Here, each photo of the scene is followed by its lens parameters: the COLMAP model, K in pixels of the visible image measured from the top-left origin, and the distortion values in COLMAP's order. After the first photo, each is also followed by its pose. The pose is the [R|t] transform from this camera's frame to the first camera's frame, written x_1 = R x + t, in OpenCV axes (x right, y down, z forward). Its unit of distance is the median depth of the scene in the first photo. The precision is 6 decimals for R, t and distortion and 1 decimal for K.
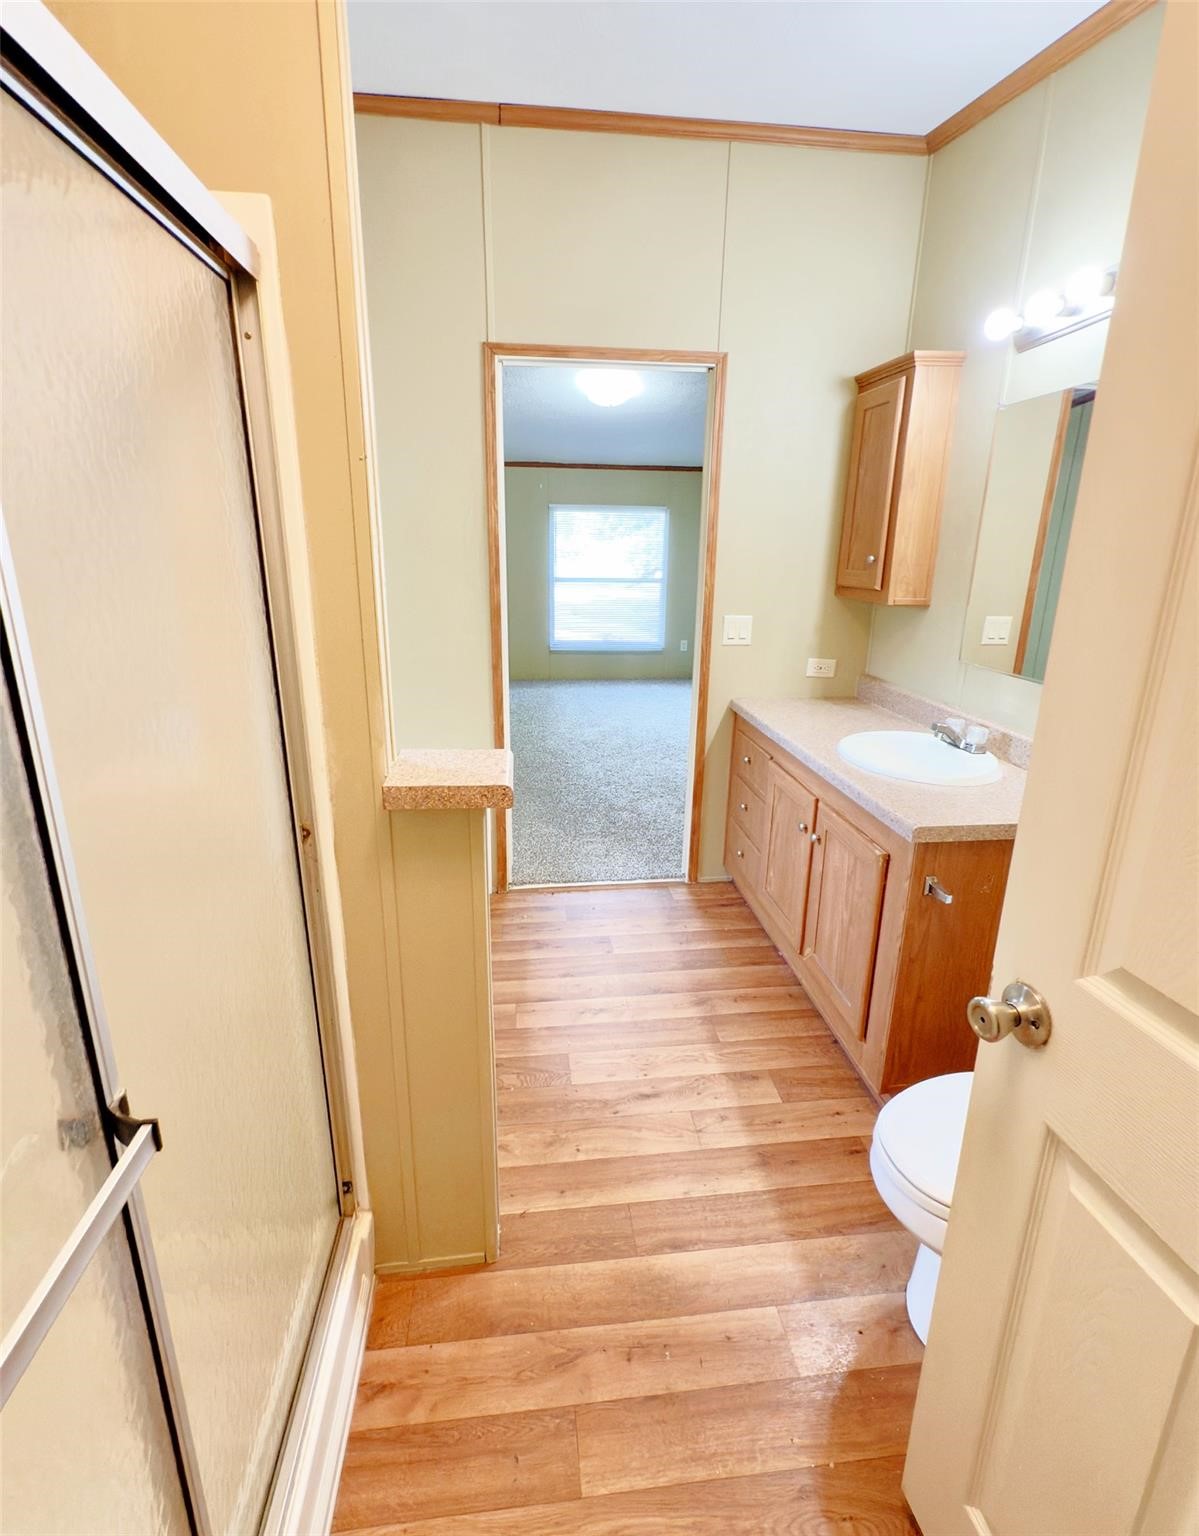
lens RADIAL K [[703.4, 0, 595.4], [0, 703.4, 749.3], [0, 0, 1]] dist [0.000641, 0.000155]
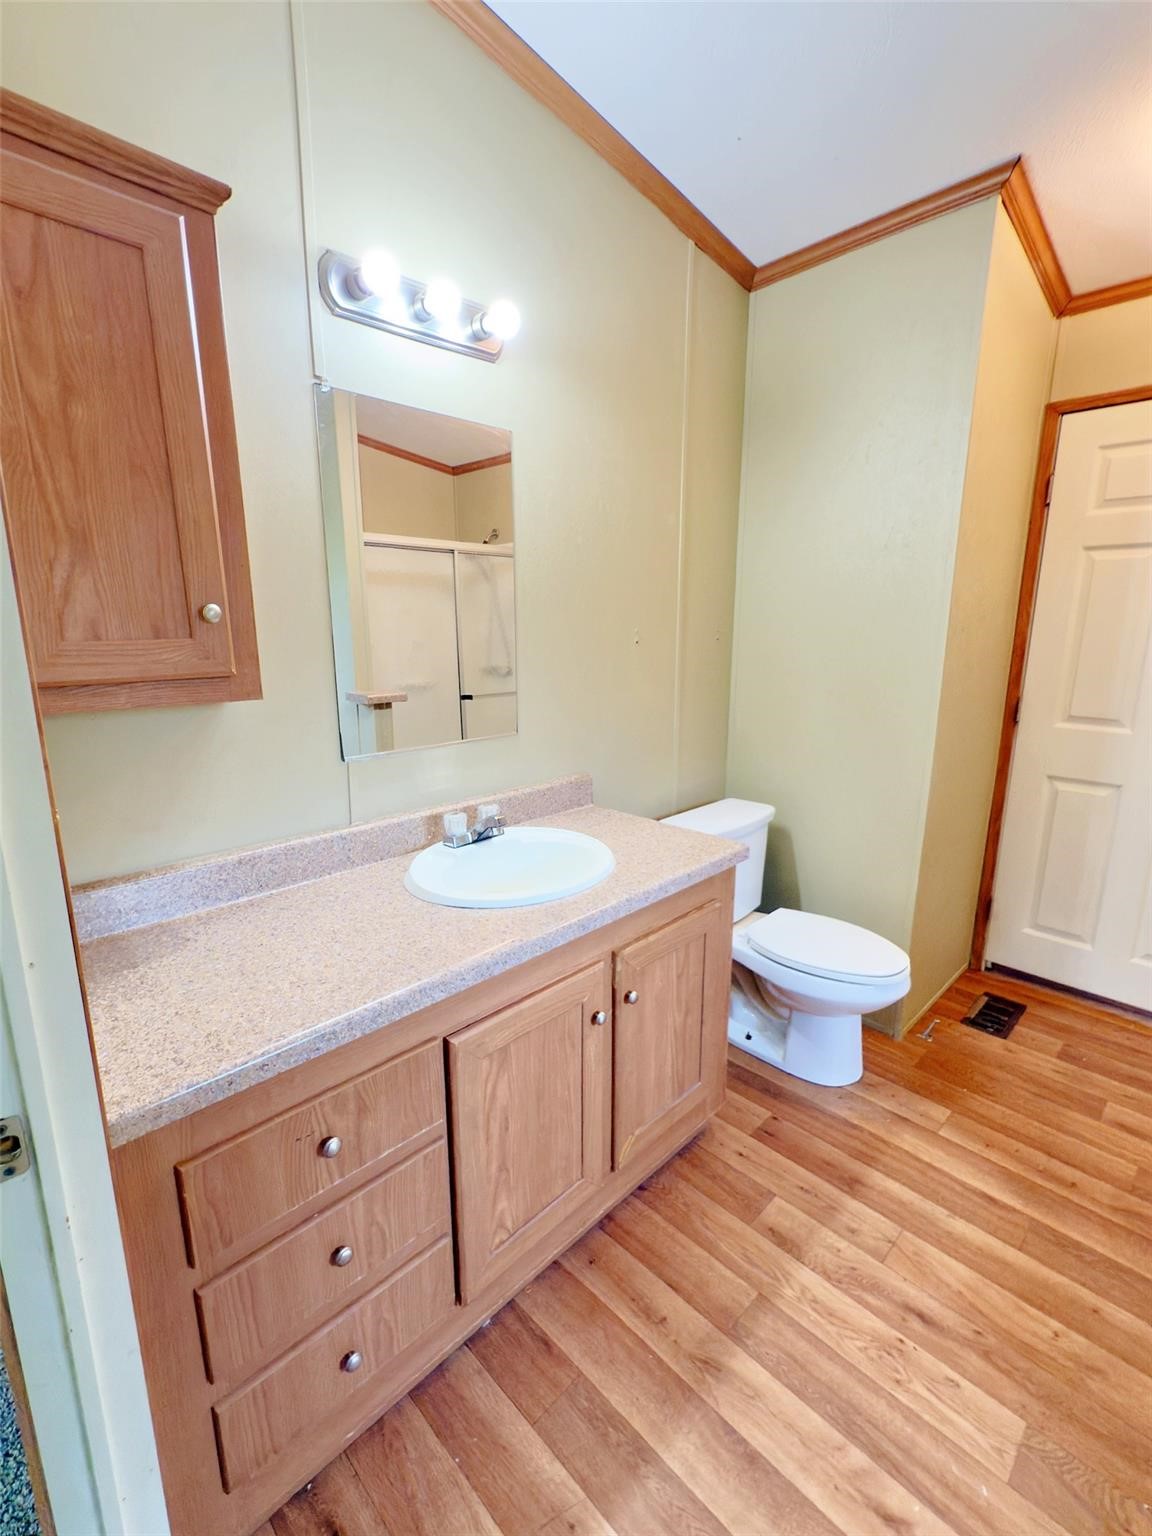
lens RADIAL K [[688.2, 0, 581.3], [0, 688.2, 770.4], [0, 0, 1]] dist [0.007036, -0.000580]
pose [[-0.625692, -0.177576, 0.759590, -0.147682], [0.214215, 0.897197, 0.386199, -0.367935], [-0.750081, 0.404357, -0.523329, 1.341795]]
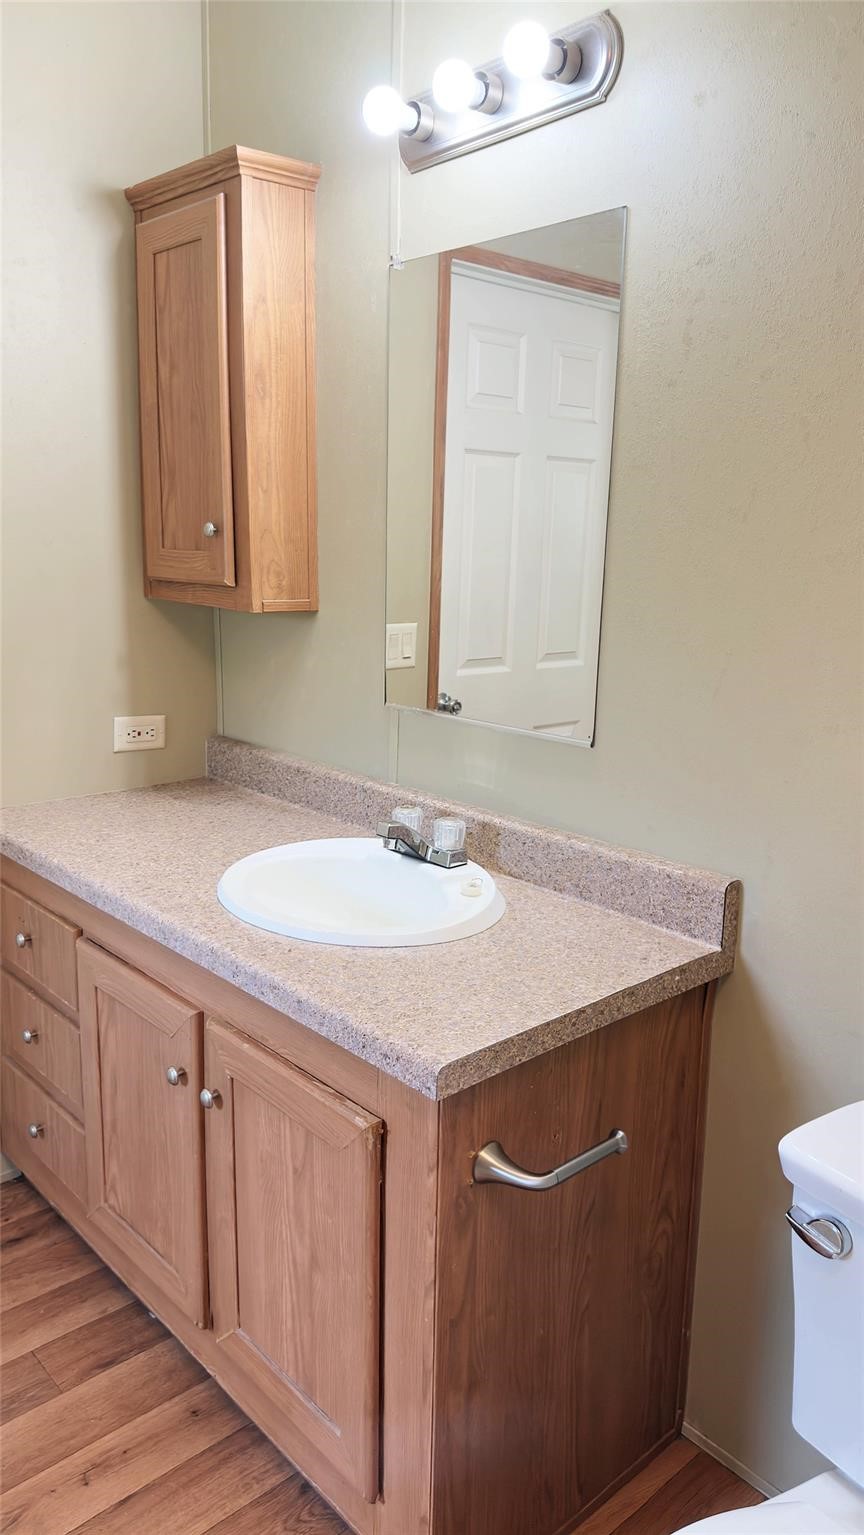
lens RADIAL K [[1088.8, 0, 430.1], [0, 1088.8, 777.4], [0, 0, 1]] dist [0.045386, -0.055403]
pose [[0.813815, -0.122696, 0.568023, 0.038028], [0.152999, 0.988210, -0.005746, -0.062565], [-0.560621, 0.091583, 0.822992, 0.283721]]
